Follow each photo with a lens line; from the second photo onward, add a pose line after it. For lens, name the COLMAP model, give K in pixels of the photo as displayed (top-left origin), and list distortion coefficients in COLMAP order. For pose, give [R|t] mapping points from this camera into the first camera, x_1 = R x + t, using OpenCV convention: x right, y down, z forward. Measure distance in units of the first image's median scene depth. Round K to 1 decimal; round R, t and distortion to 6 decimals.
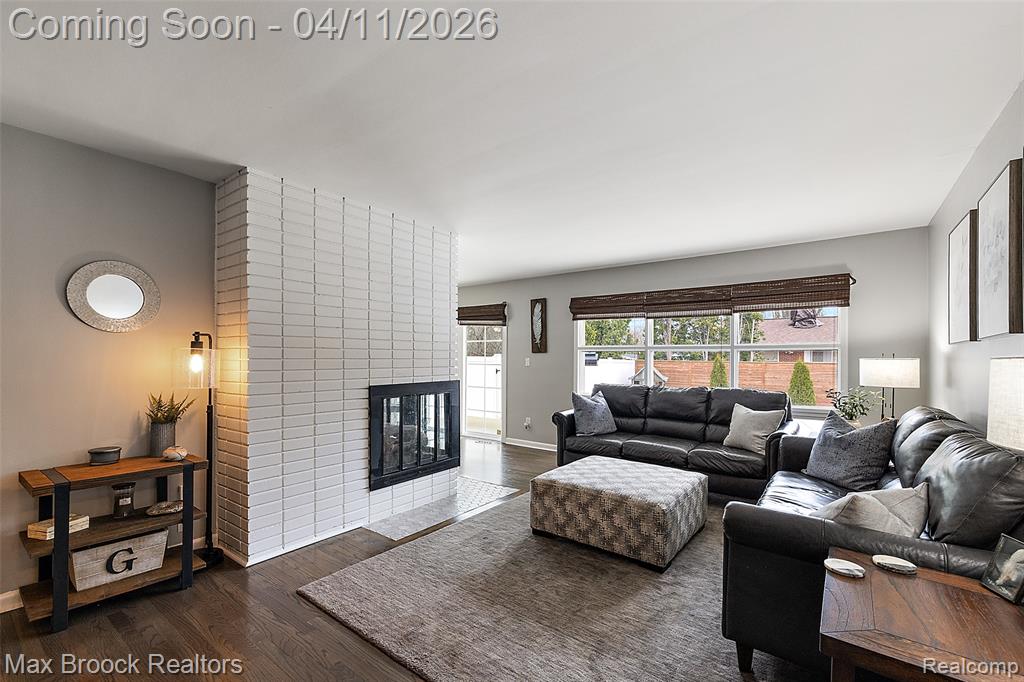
lens RADIAL K [[439.1, 0, 507.5], [0, 439.1, 357.8], [0, 0, 1]] dist [0.001469, 0.000174]
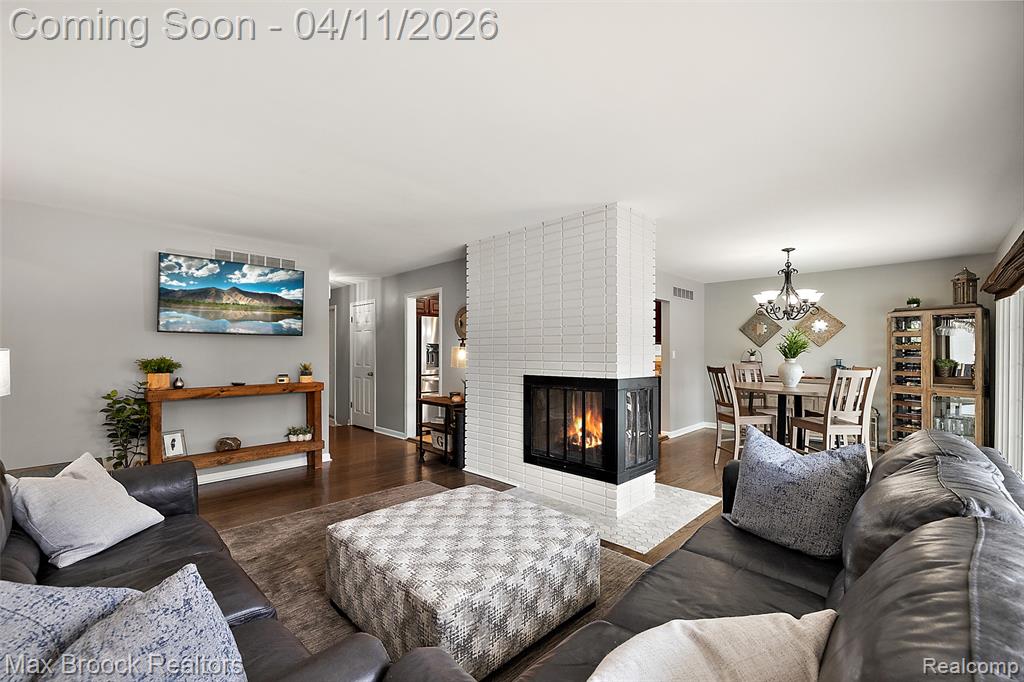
lens RADIAL K [[439.1, 0, 511.7], [0, 439.1, 346.0], [0, 0, 1]] dist [0.001469, 0.000174]
pose [[-0.132358, -0.014496, -0.991096, 0.918862], [-0.004251, 0.999892, -0.014057, 0.001424], [0.991193, 0.002352, -0.132405, 1.157288]]
